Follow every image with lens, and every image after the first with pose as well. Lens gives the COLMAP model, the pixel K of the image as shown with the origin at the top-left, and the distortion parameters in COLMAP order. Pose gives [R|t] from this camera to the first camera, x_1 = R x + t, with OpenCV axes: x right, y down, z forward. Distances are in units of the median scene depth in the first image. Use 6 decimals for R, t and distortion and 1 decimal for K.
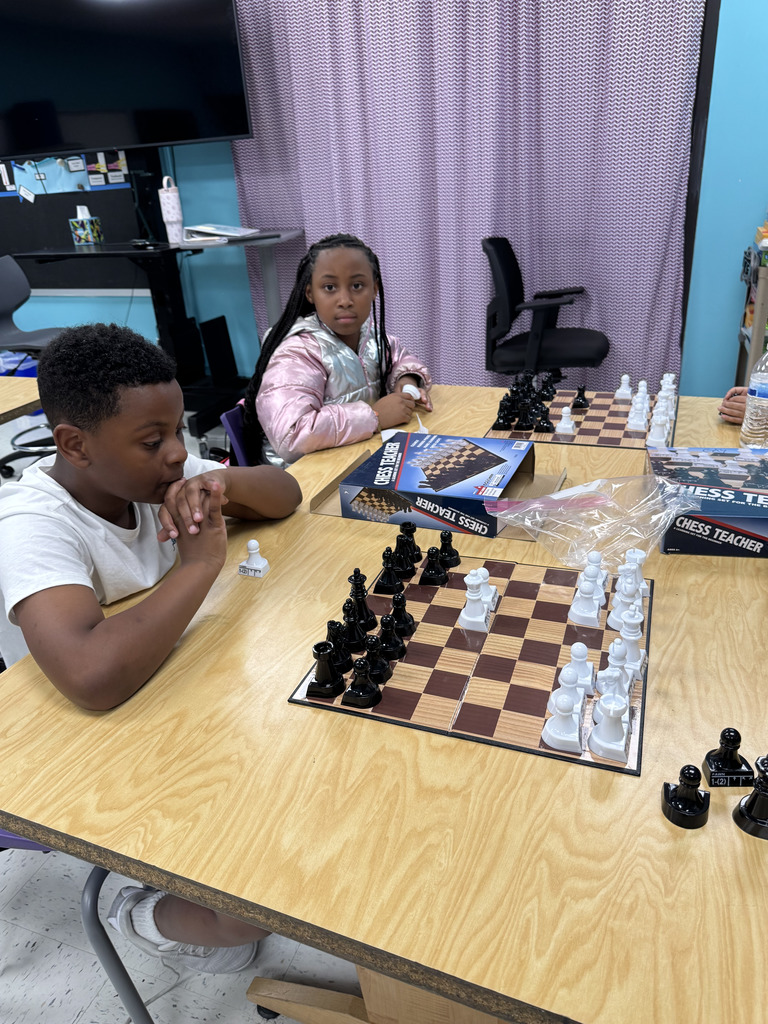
lens RADIAL K [[730.9, 0, 377.7], [0, 730.9, 505.1], [0, 0, 1]] dist [0.129456, -0.221454]
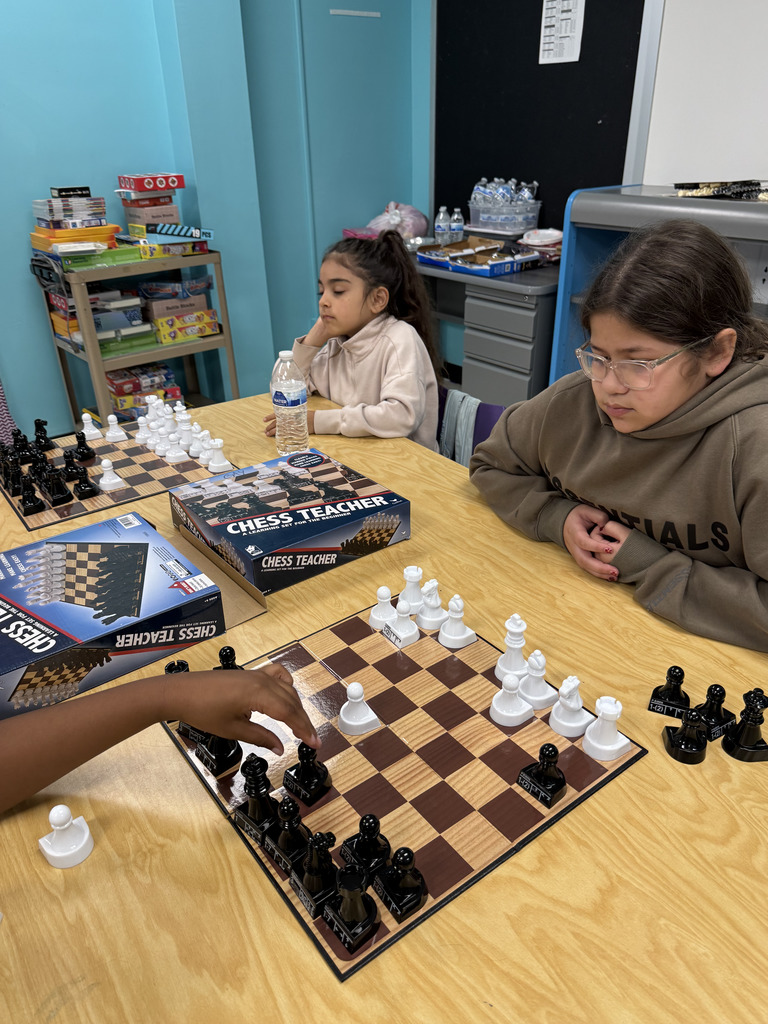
lens RADIAL K [[730.9, 0, 377.7], [0, 730.9, 505.1], [0, 0, 1]] dist [0.129456, -0.221454]
pose [[0.529660, -0.361152, 0.767482, -0.317074], [0.361074, 0.914750, 0.181265, -0.166337], [-0.767519, 0.181109, 0.614910, 0.328703]]
